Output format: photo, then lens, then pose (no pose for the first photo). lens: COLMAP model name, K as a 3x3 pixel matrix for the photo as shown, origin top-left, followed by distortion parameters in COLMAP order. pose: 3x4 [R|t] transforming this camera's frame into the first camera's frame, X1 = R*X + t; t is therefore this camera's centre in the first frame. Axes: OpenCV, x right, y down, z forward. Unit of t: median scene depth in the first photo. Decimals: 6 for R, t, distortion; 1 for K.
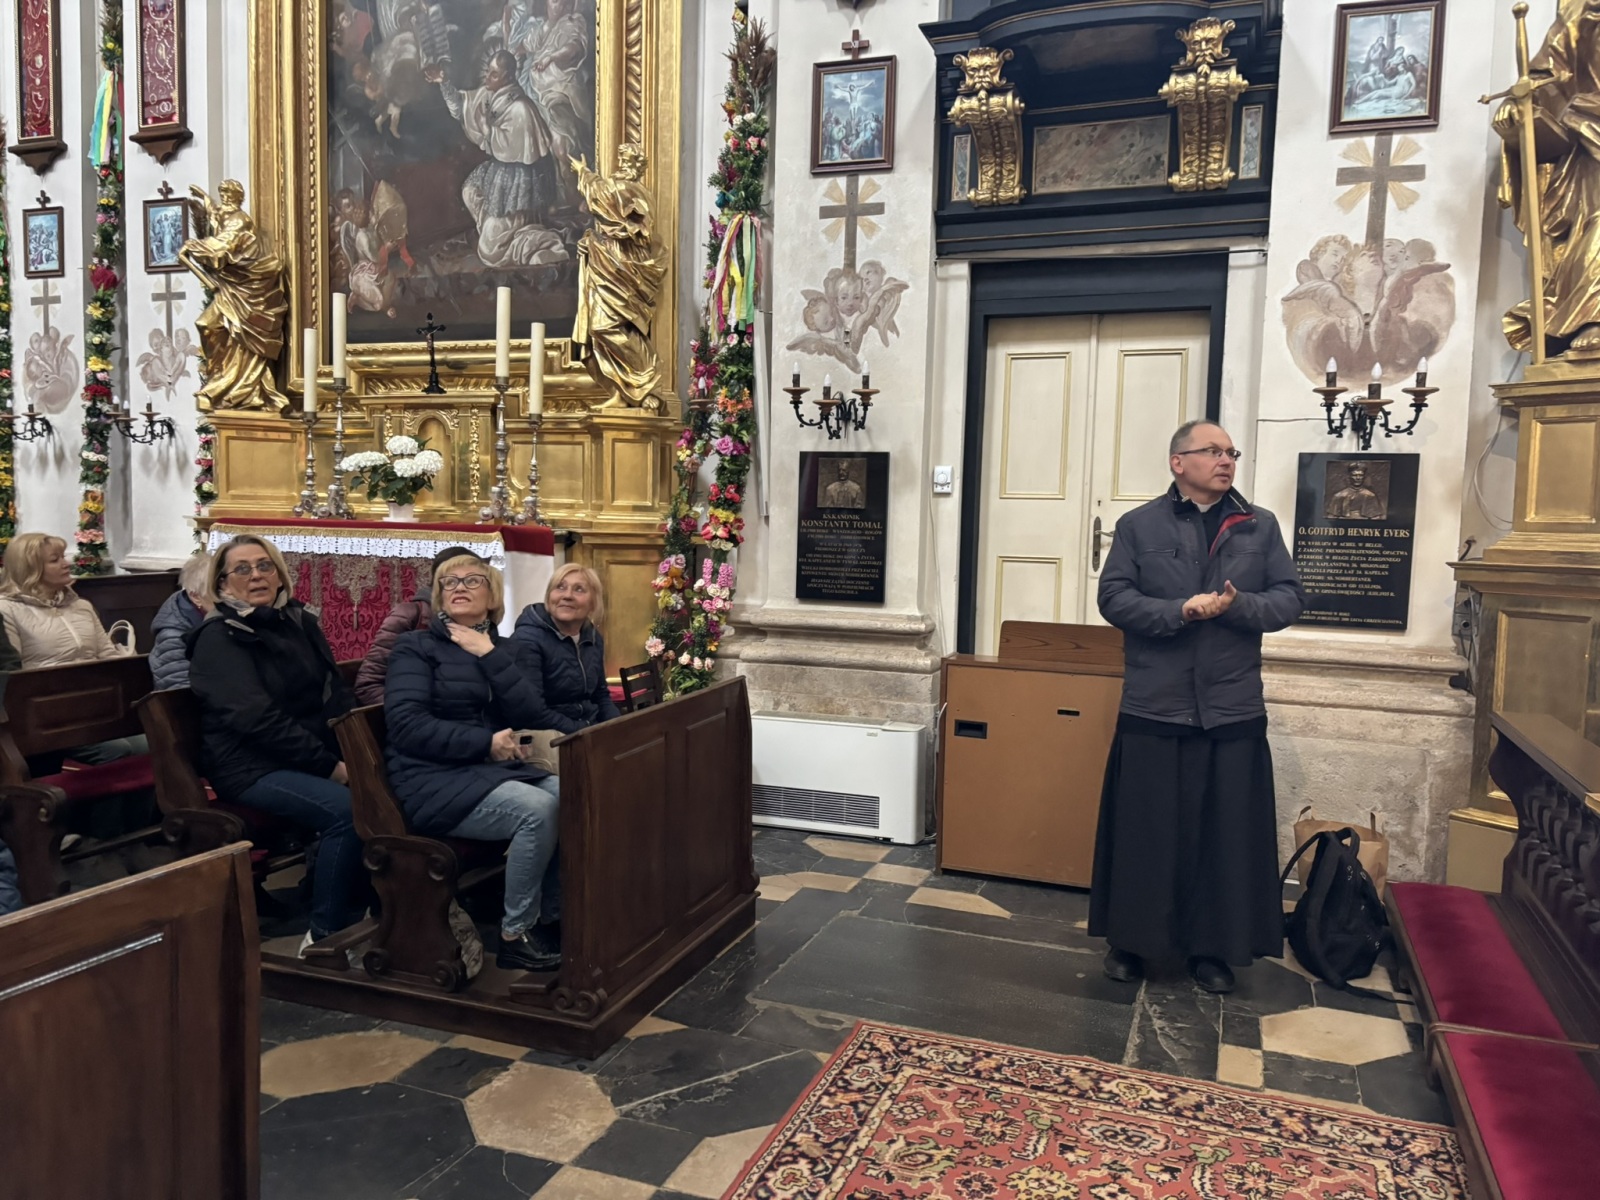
lens RADIAL K [[1217.1, 0, 803.4], [0, 1217.1, 606.4], [0, 0, 1]] dist [0.041202, -0.053410]
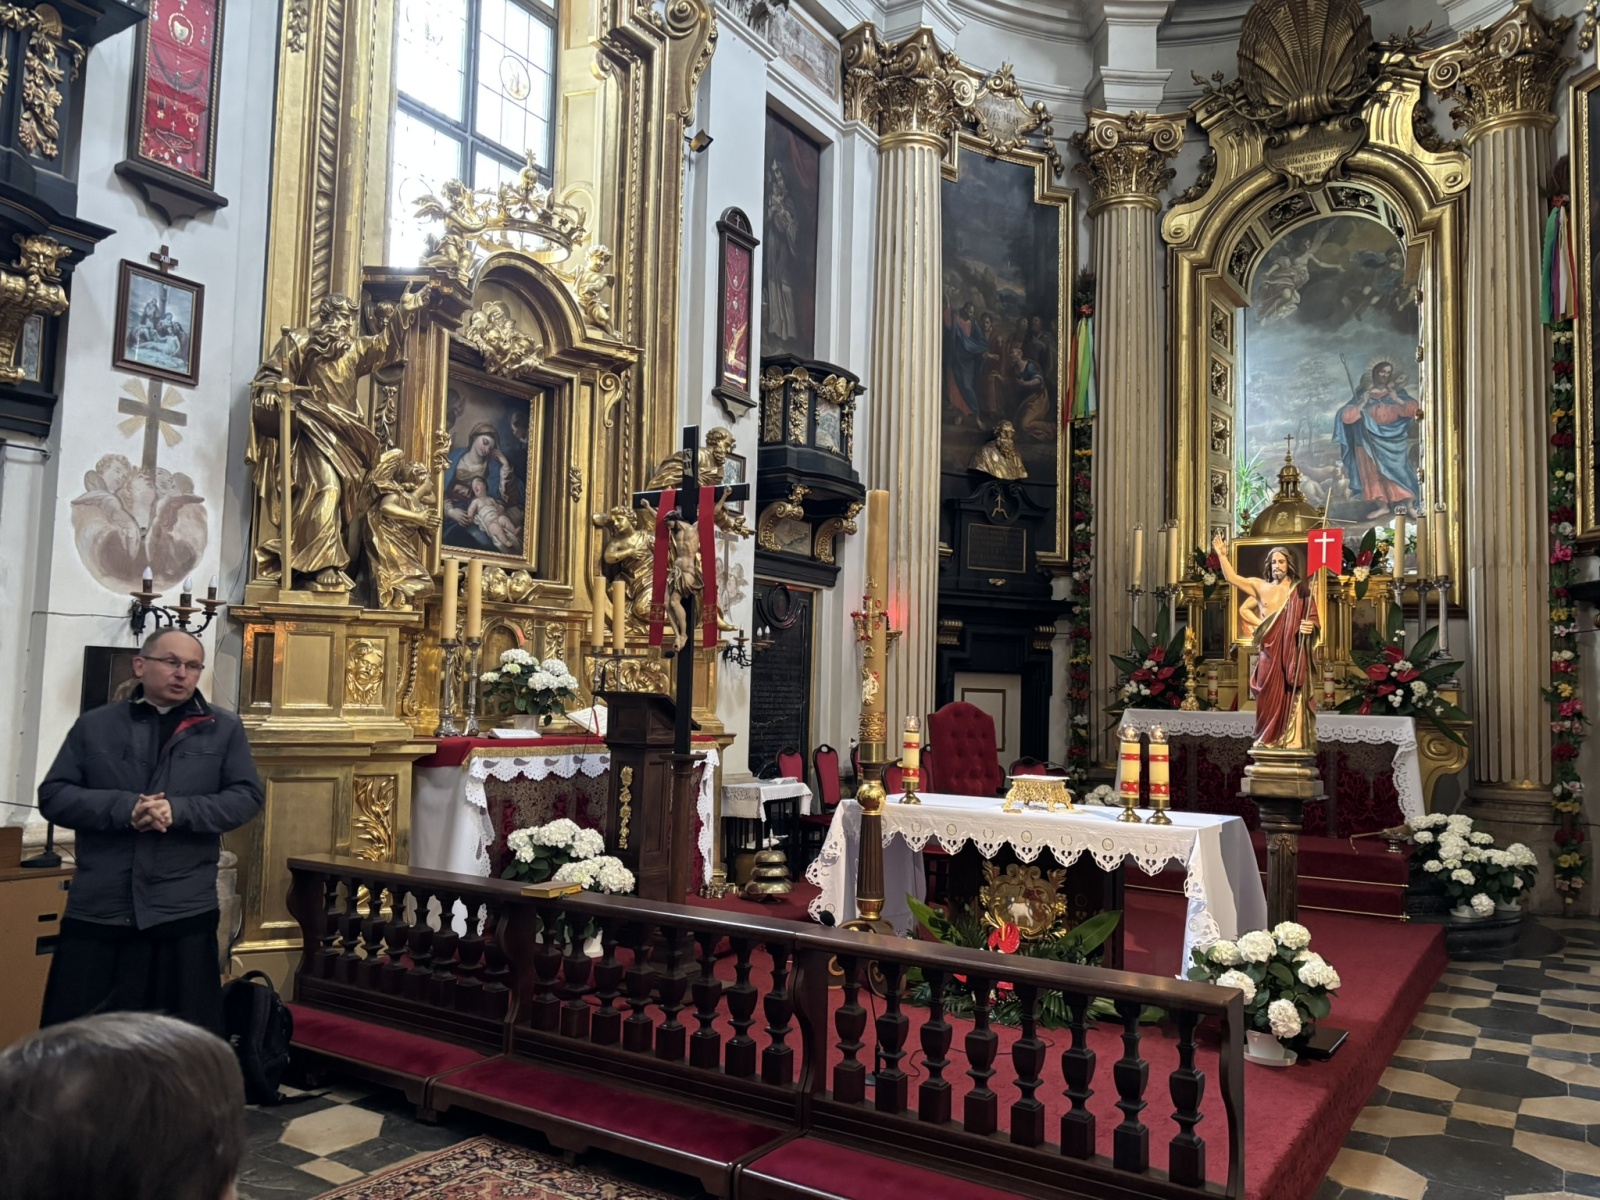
lens RADIAL K [[1186.5, 0, 797.0], [0, 1186.5, 603.9], [0, 0, 1]] dist [0.046212, -0.041712]
pose [[0.220463, 0.060831, 0.973497, -0.502141], [0.061319, 0.995215, -0.076075, -0.045428], [-0.973466, 0.076465, 0.215678, 0.169675]]
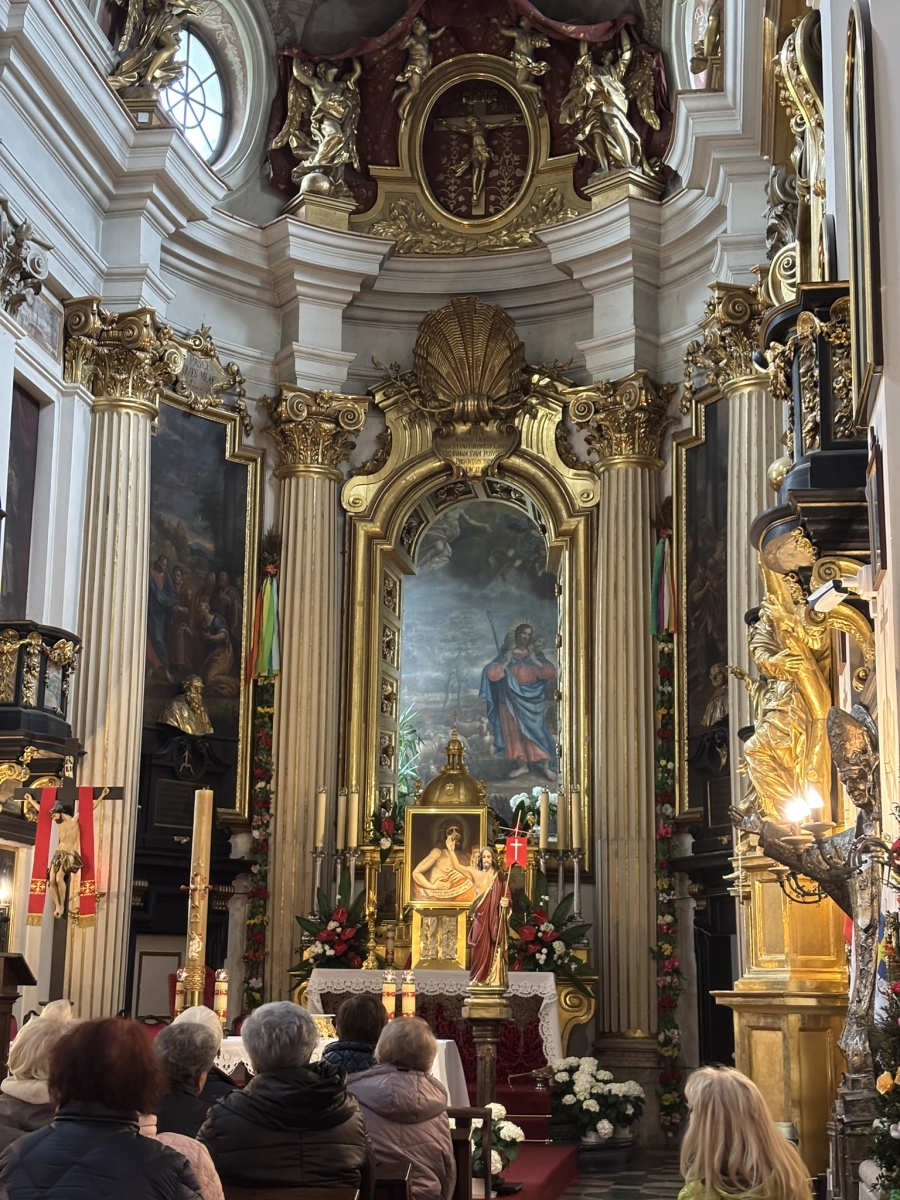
lens RADIAL K [[1769.8, 0, 424.3], [0, 1769.8, 603.3], [0, 0, 1]] dist [0.297940, -1.365100]
pose [[-0.193923, 0.183748, 0.963655, -1.731864], [0.063407, 0.982596, -0.174600, -0.060443], [-0.978966, 0.027244, -0.202199, 0.539380]]
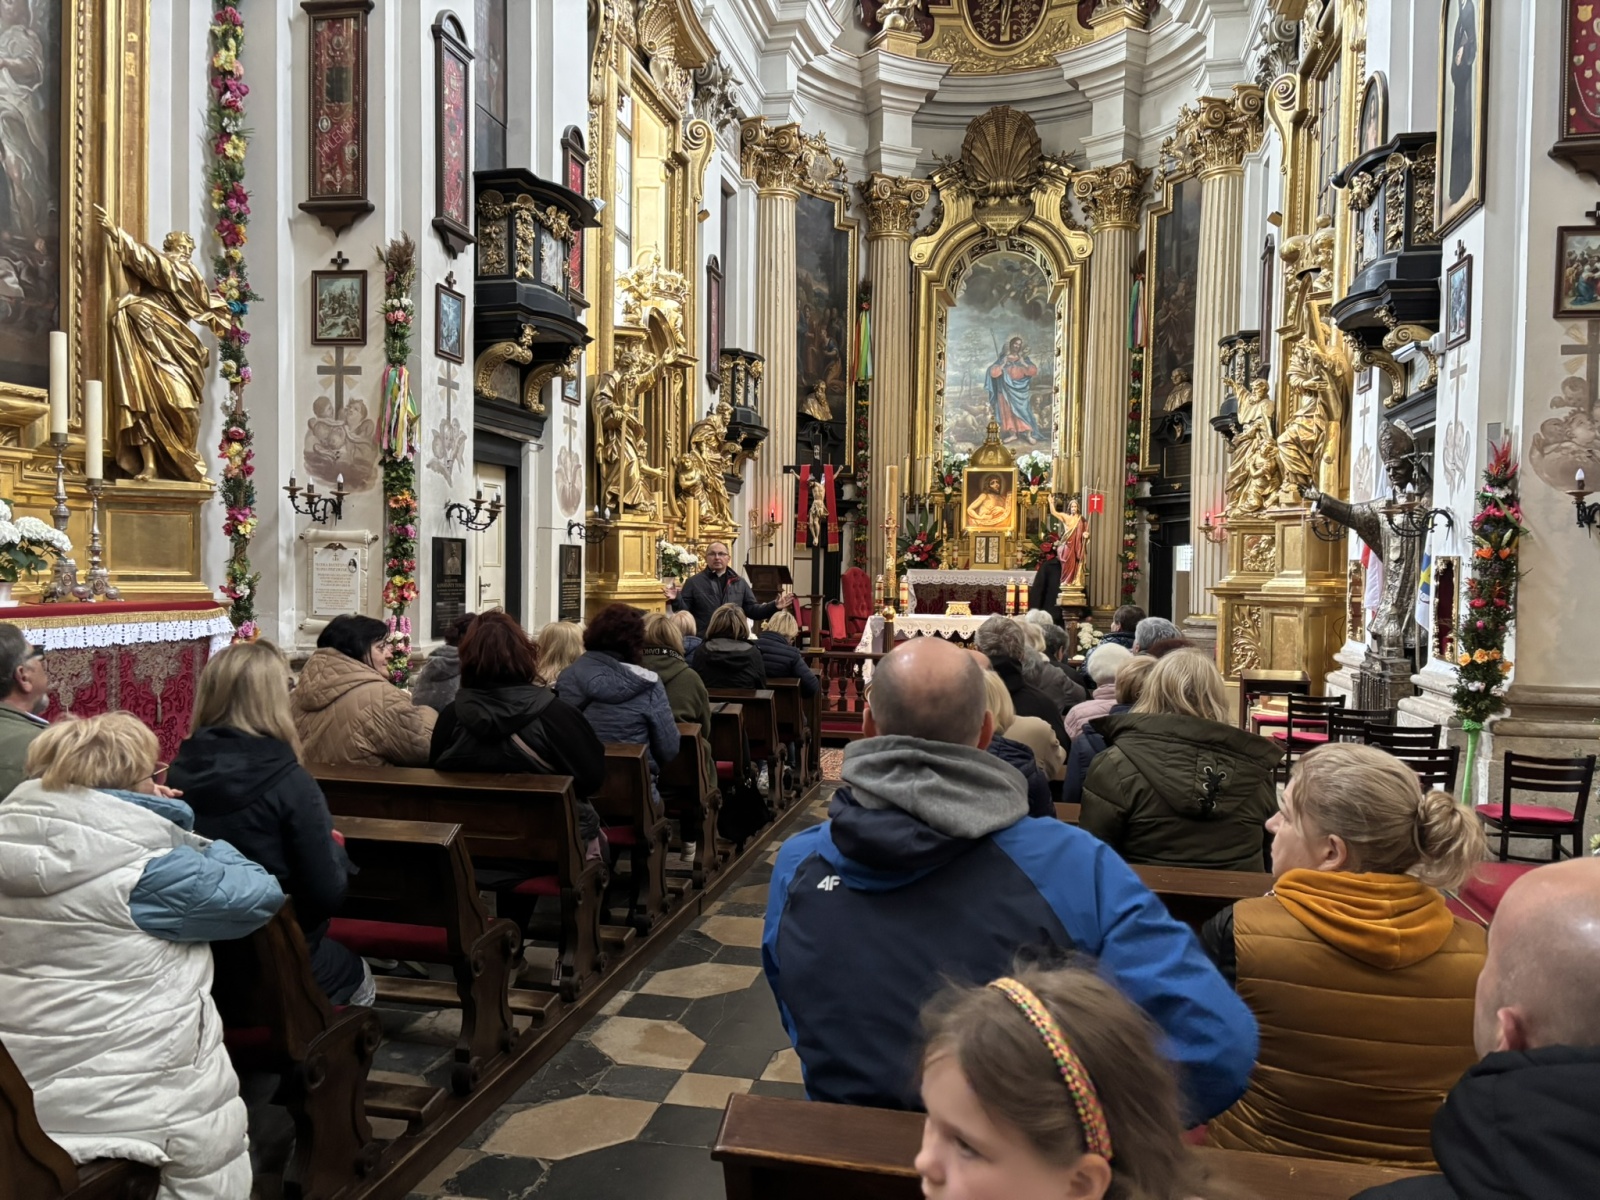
lens RADIAL K [[1202.1, 0, 792.5], [0, 1202.1, 600.4], [0, 0, 1]] dist [0.030335, -0.038683]
pose [[-0.144971, -0.049854, 0.988179, -1.804292], [0.066105, 0.996010, 0.059947, -0.132854], [-0.987225, 0.074014, -0.141097, 0.944137]]
